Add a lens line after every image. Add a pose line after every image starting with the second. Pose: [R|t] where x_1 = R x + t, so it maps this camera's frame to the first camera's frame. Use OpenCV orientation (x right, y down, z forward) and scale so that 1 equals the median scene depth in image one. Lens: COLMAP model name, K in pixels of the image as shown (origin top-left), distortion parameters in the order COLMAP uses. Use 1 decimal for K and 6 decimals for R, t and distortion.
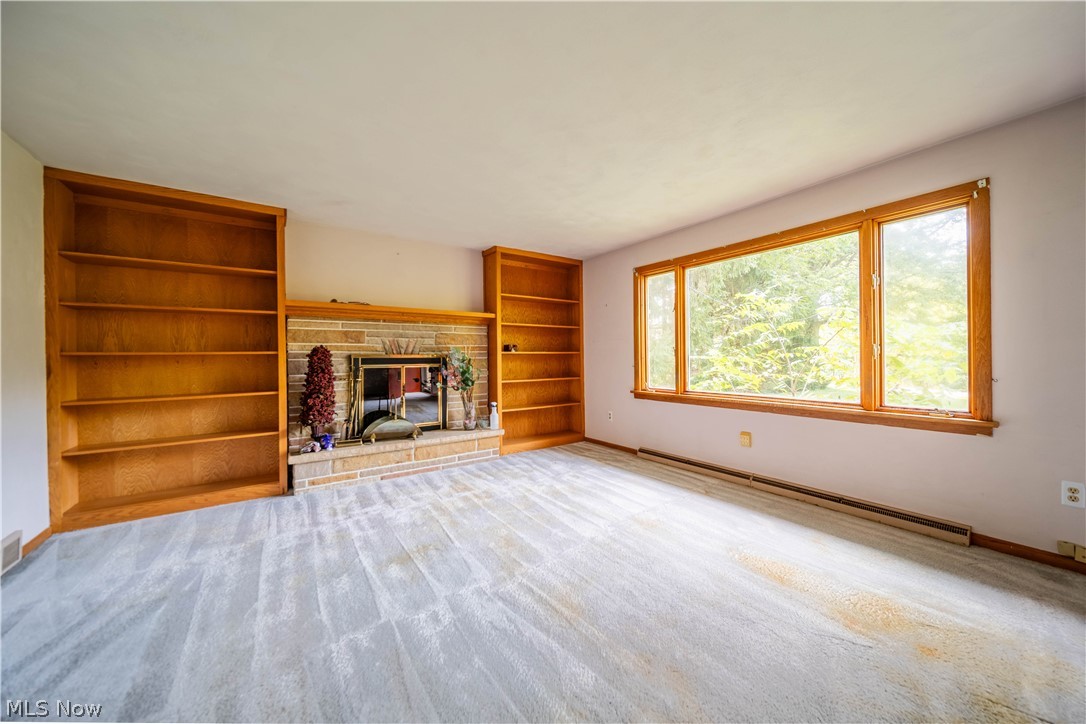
lens RADIAL K [[384.2, 0, 542.0], [0, 384.2, 357.1], [0, 0, 1]] dist [0.000286, -0.000537]
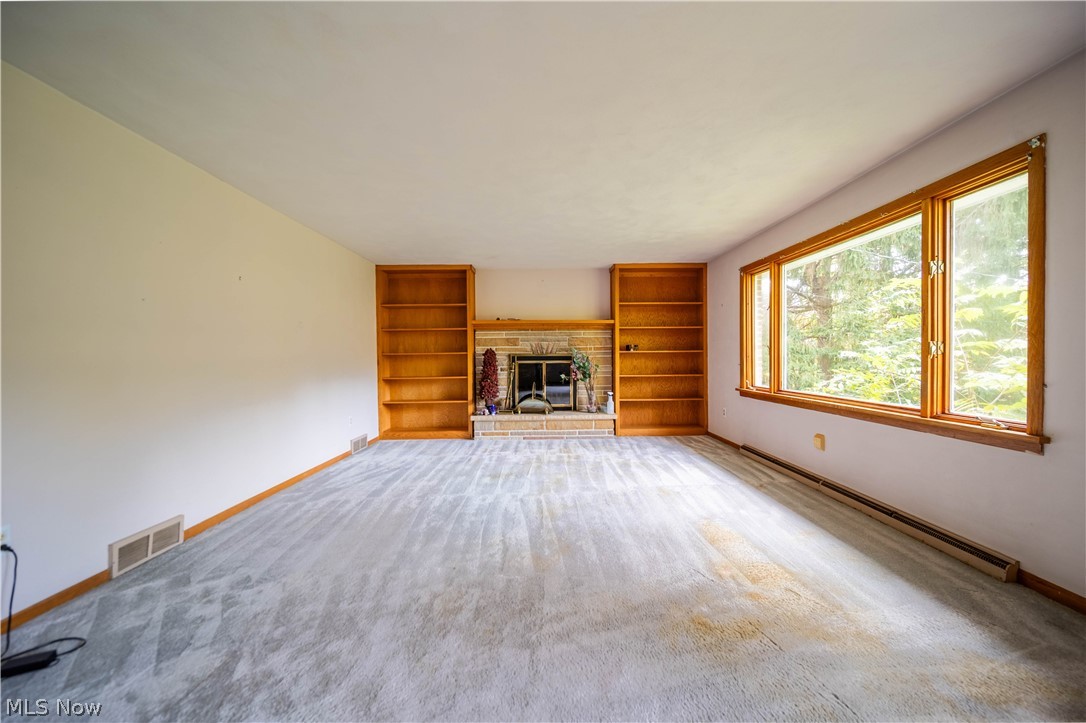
lens RADIAL K [[384.2, 0, 545.4], [0, 384.2, 362.0], [0, 0, 1]] dist [0.000286, -0.000537]
pose [[0.827224, 0.009833, -0.561787, 0.531217], [0.001376, 0.999808, 0.019527, -0.005093], [0.561871, -0.016926, 0.827052, -0.181716]]
